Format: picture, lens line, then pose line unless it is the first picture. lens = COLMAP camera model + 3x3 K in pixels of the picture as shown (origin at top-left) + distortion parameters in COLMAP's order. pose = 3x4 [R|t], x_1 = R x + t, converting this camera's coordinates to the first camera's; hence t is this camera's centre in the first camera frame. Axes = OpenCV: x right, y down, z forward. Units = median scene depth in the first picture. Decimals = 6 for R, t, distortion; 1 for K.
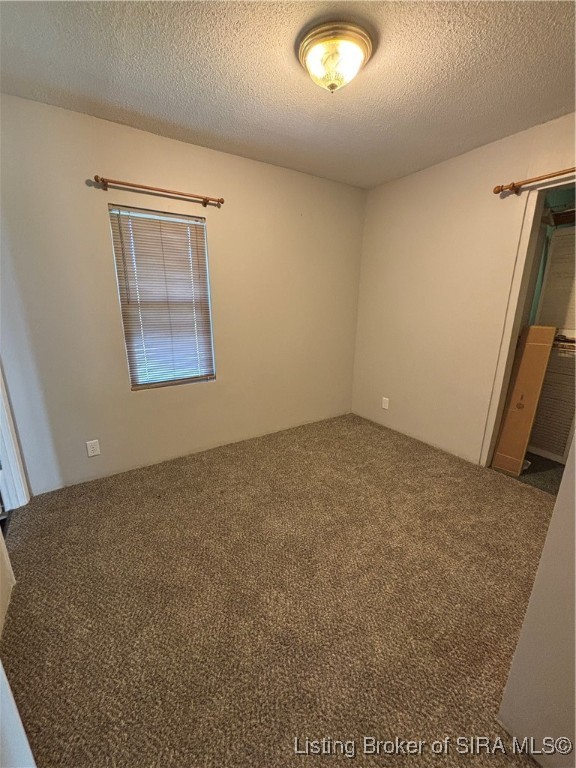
lens RADIAL K [[312.7, 0, 289.1], [0, 312.7, 382.8], [0, 0, 1]] dist [-0.001532, 0.000305]
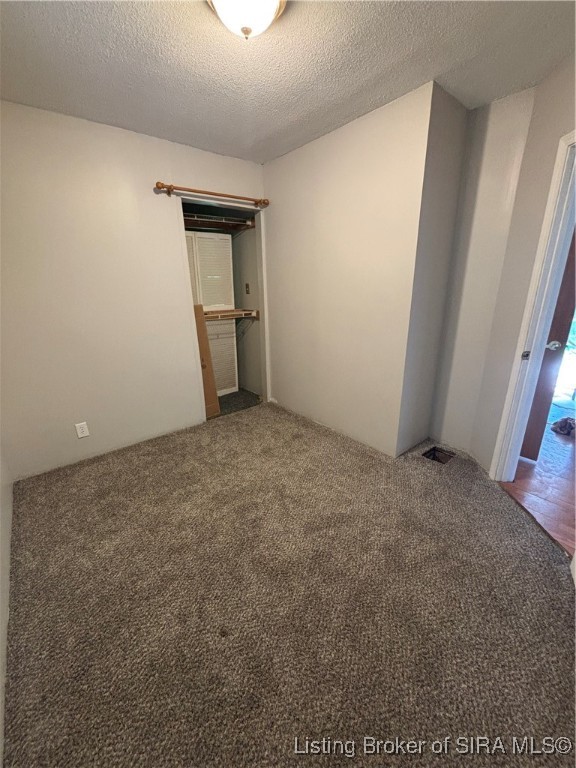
lens RADIAL K [[312.7, 0, 289.1], [0, 312.7, 382.8], [0, 0, 1]] dist [-0.001532, 0.000305]
pose [[-0.120438, -0.302314, 0.945569, -0.589569], [0.279451, 0.903660, 0.324509, -0.195757], [-0.952576, 0.303323, -0.024353, 0.727176]]
